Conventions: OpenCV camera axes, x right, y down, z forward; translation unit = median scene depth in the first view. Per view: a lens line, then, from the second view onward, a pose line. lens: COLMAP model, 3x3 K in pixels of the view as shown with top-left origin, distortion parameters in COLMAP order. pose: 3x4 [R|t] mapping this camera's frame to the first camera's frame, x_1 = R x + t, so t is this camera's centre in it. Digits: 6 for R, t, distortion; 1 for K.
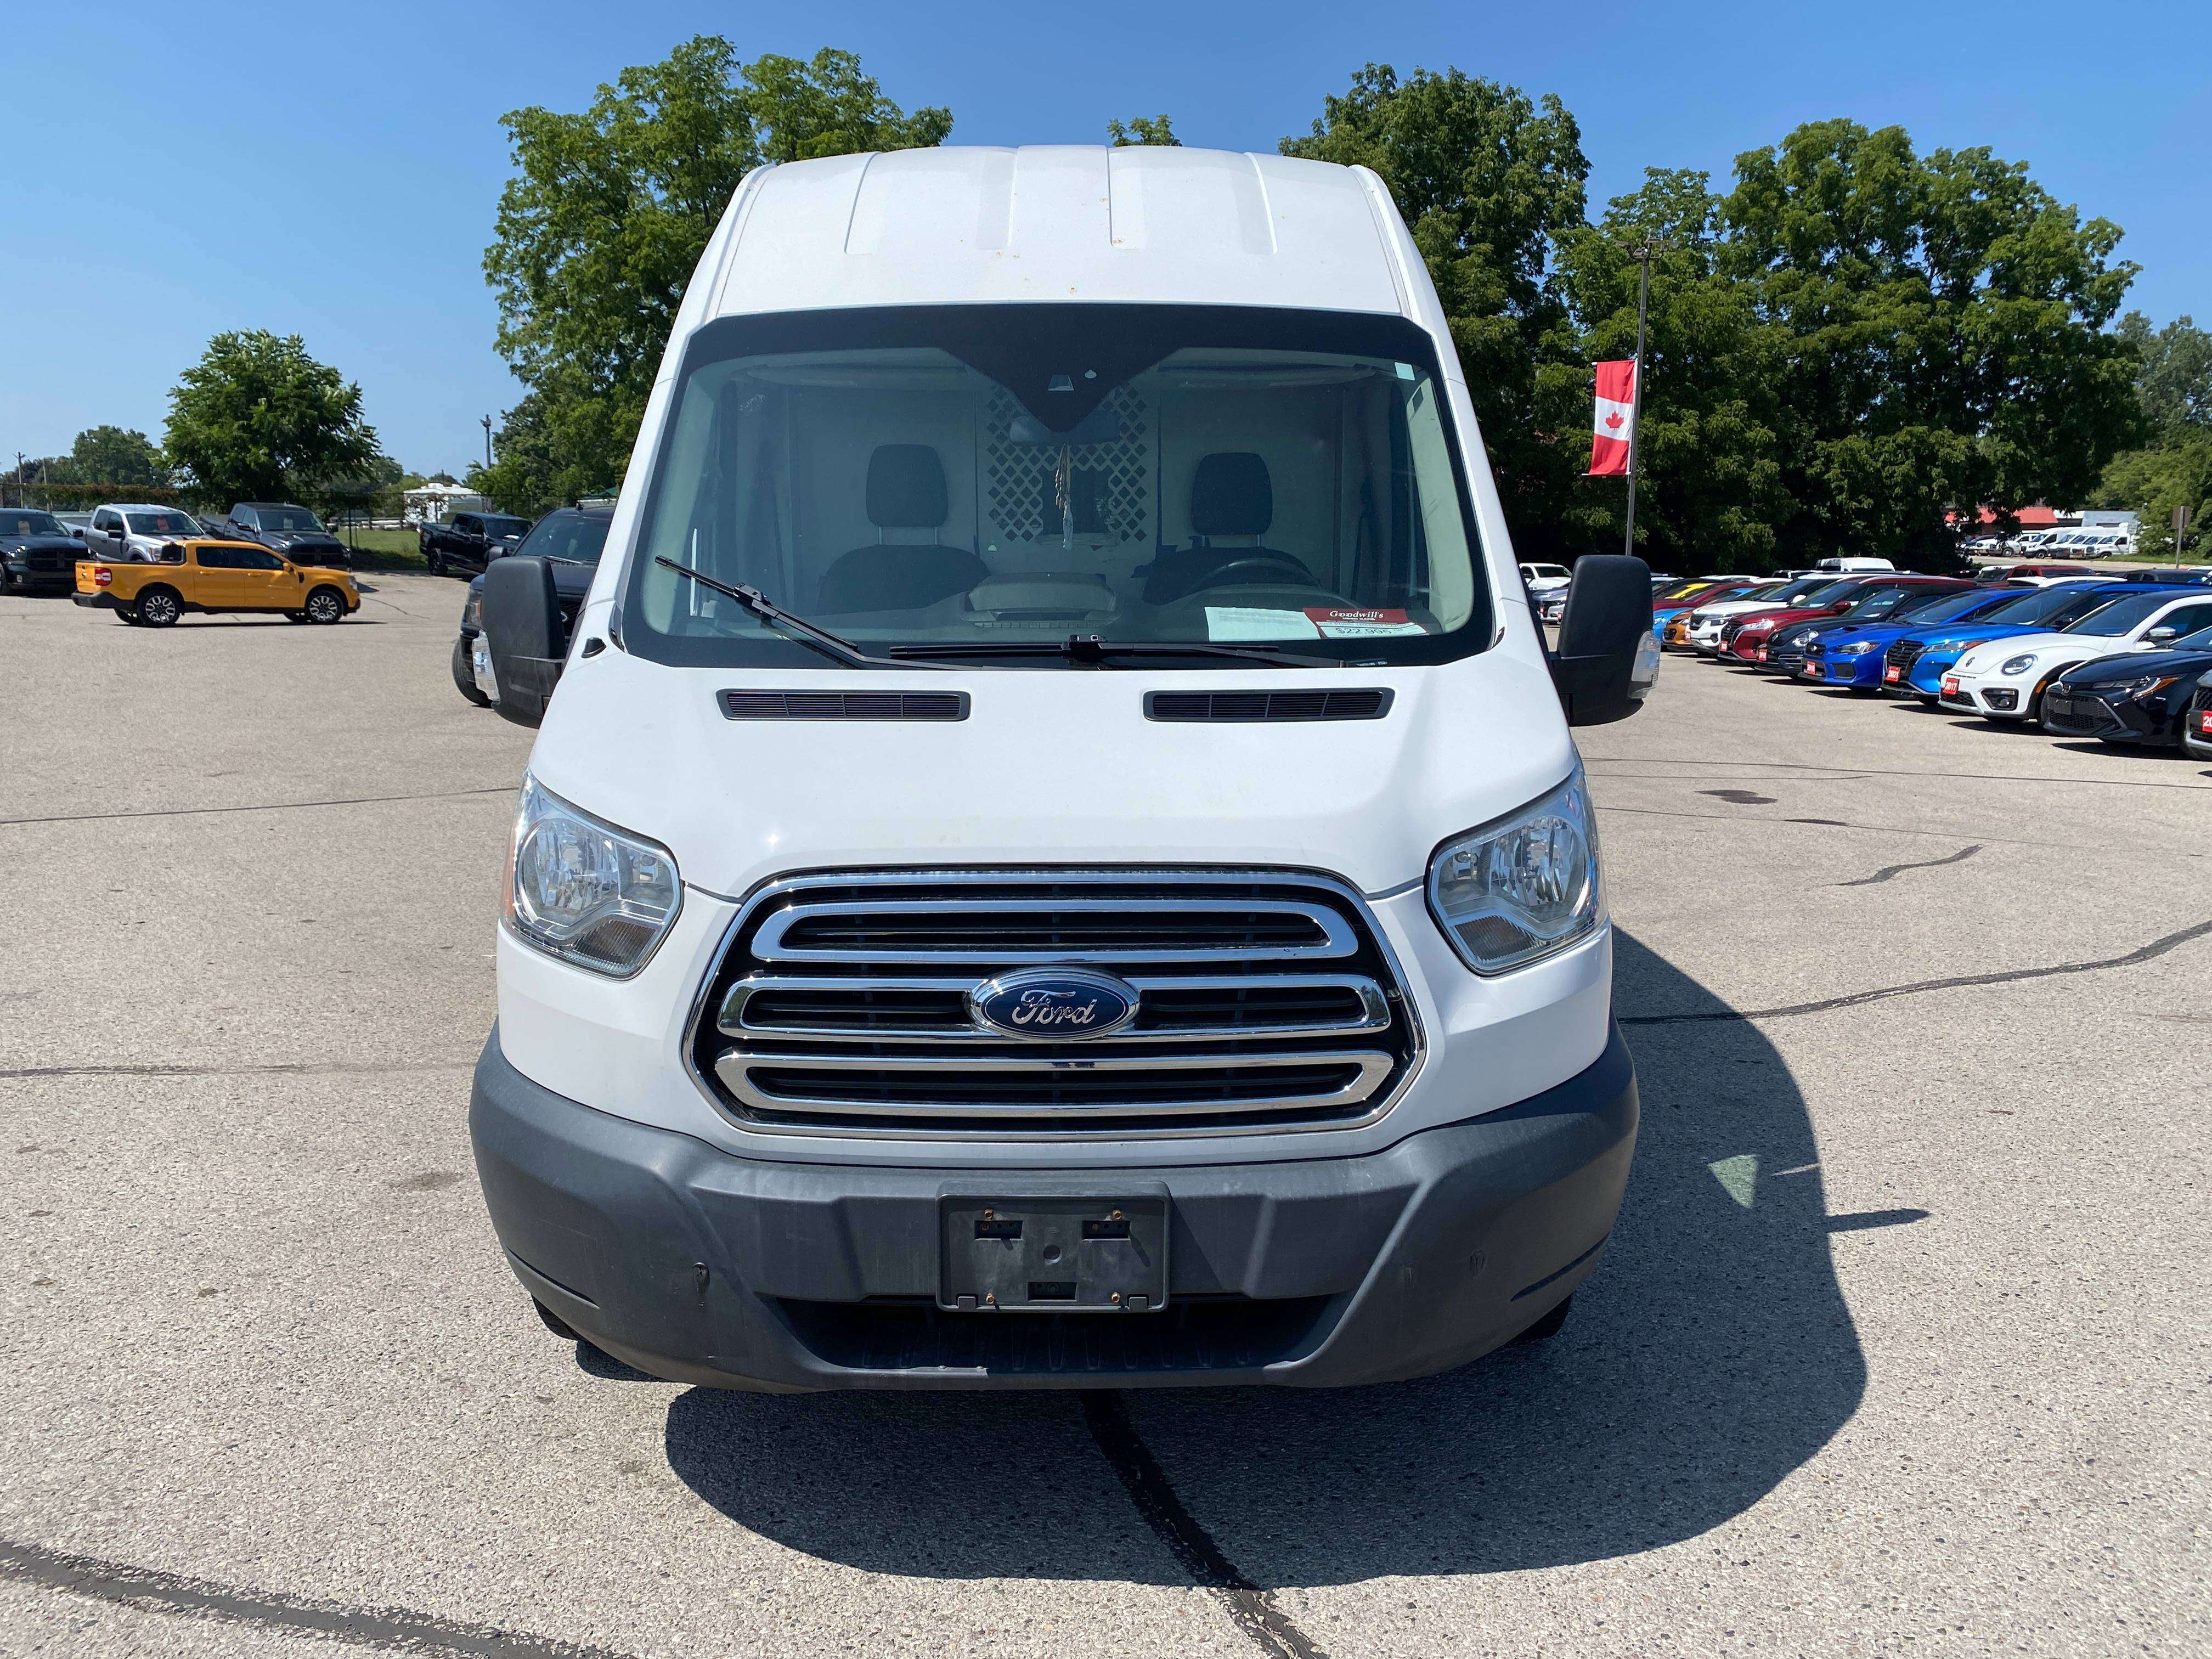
lens RADIAL K [[1757.7, 0, 1106.0], [0, 1757.7, 829.5], [0, 0, 1]] dist [0.011705, 0.003121]
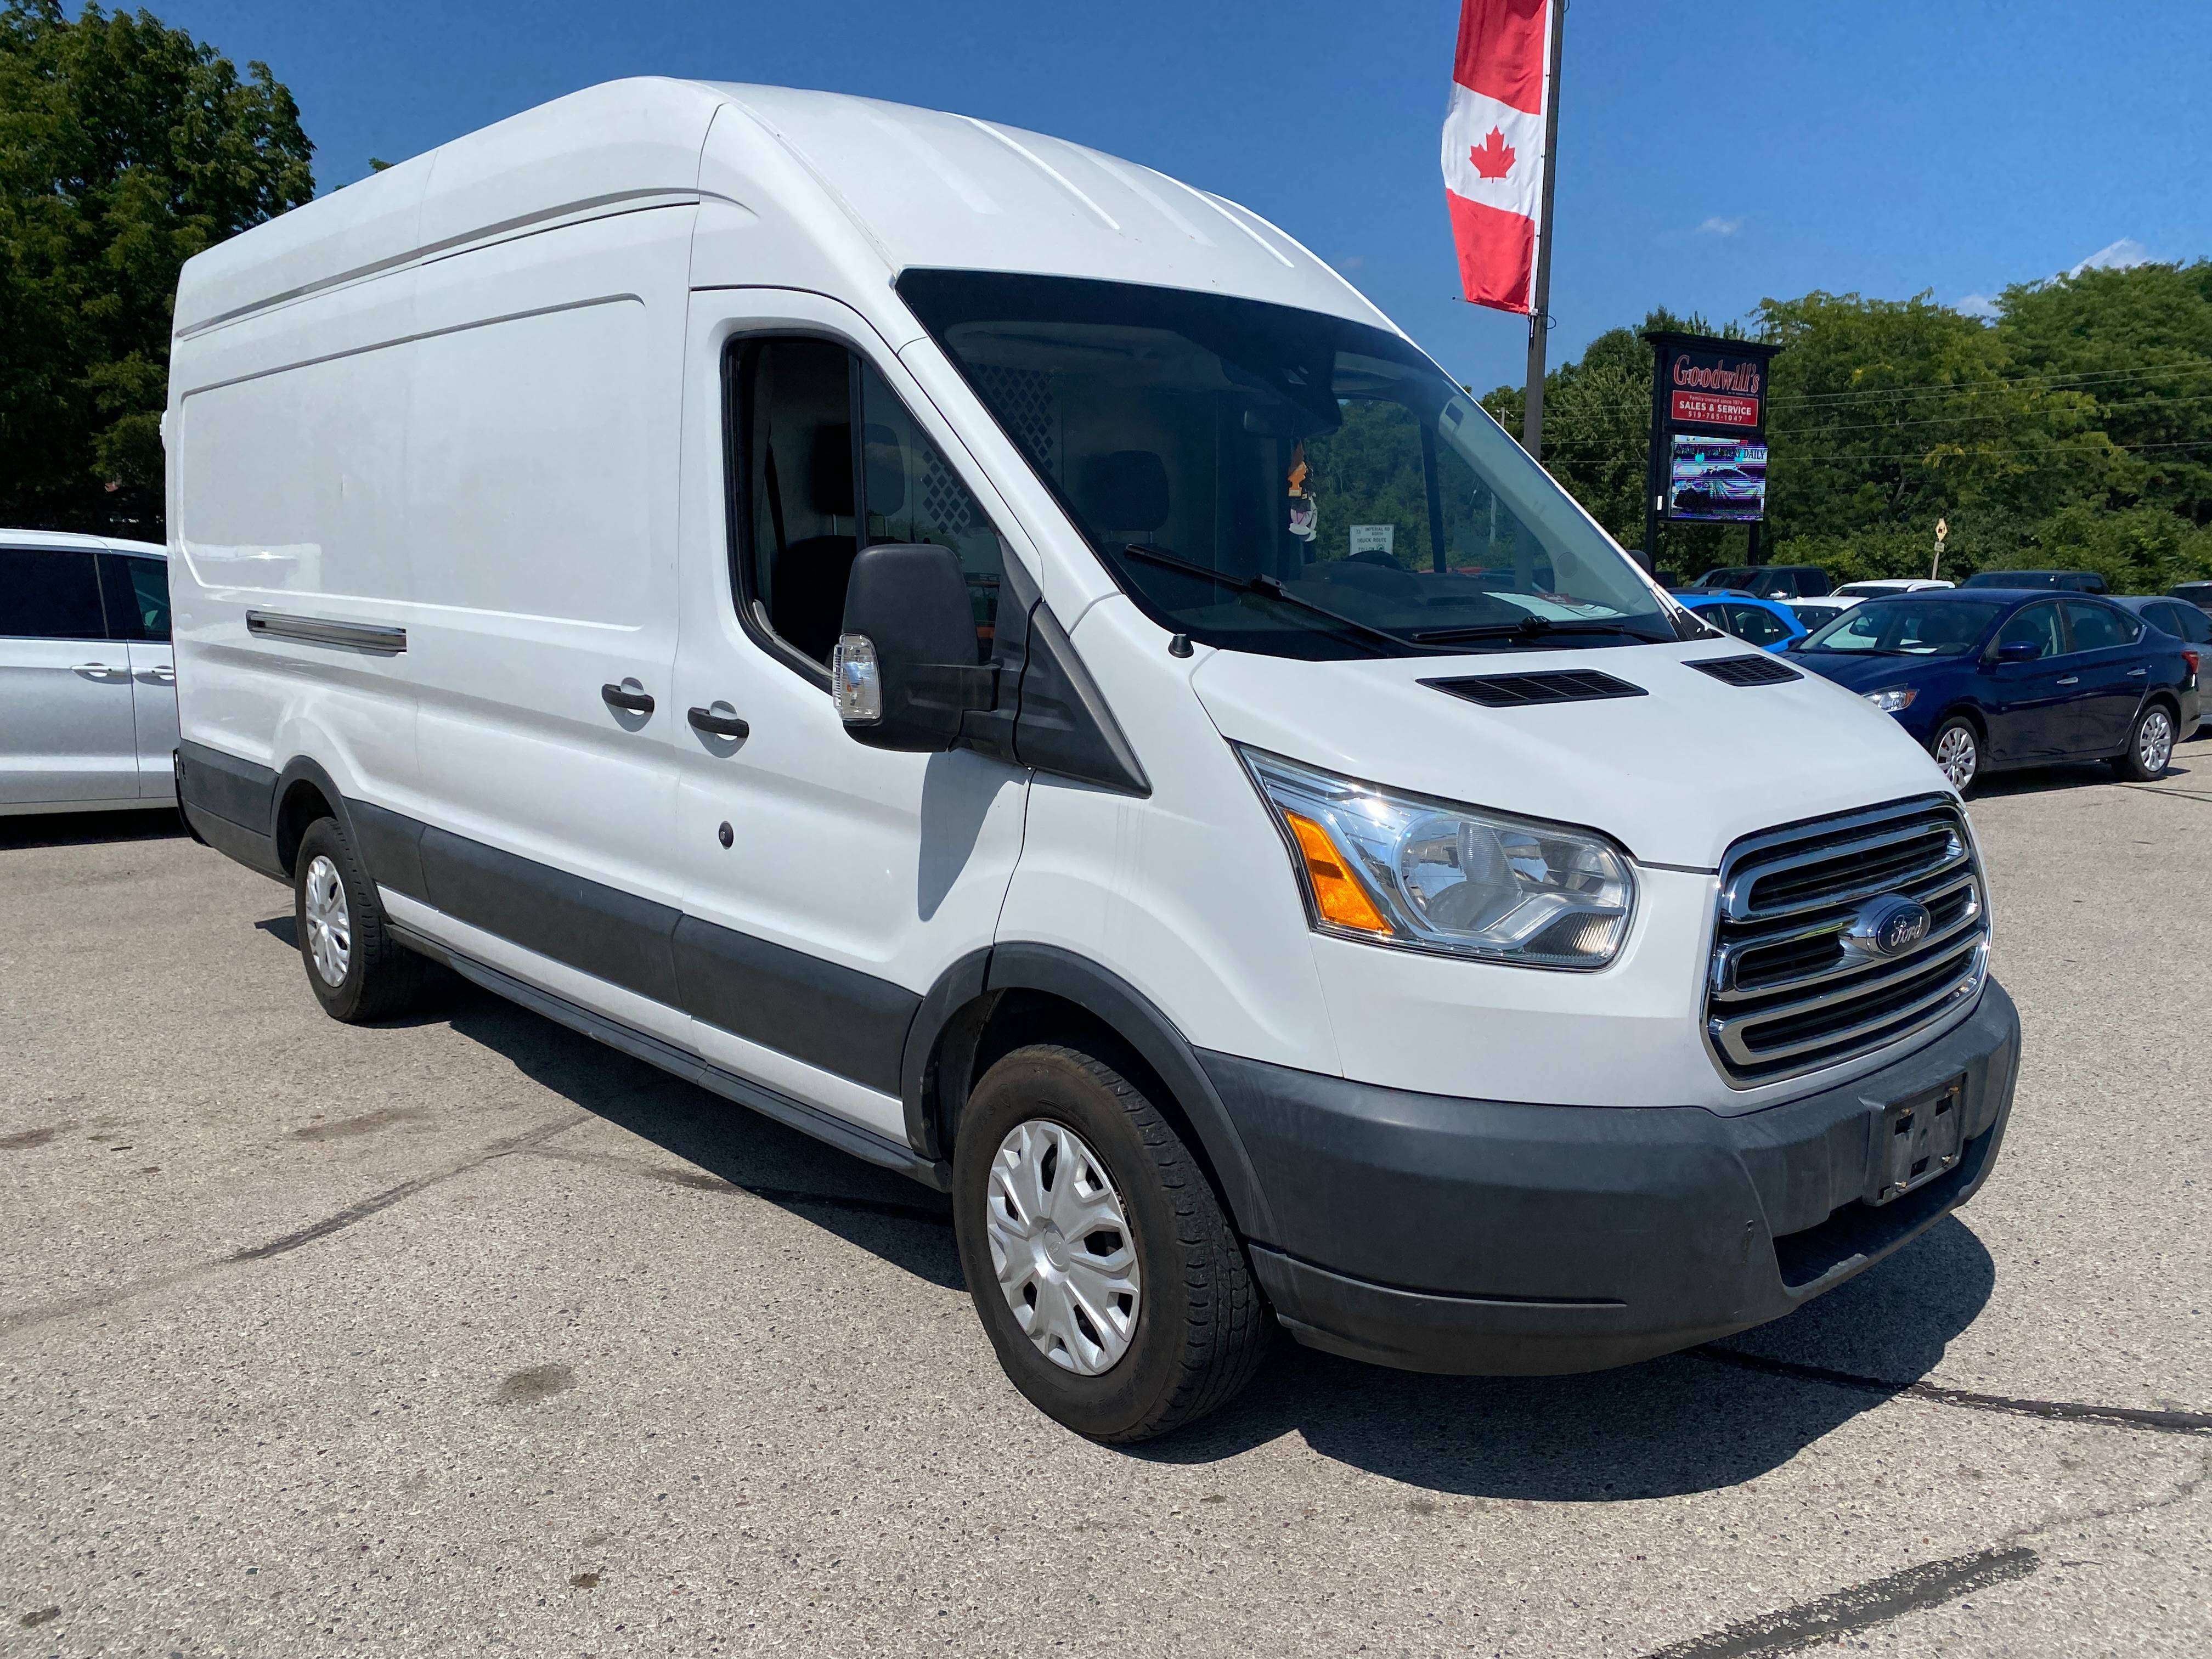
lens RADIAL K [[1757.7, 0, 1106.0], [0, 1757.7, 829.5], [0, 0, 1]] dist [0.011705, 0.003121]
pose [[0.731969, -0.101030, 0.673806, -0.095308], [0.104047, 0.993921, 0.035999, -0.004856], [-0.673347, 0.043757, 0.738031, 0.038560]]
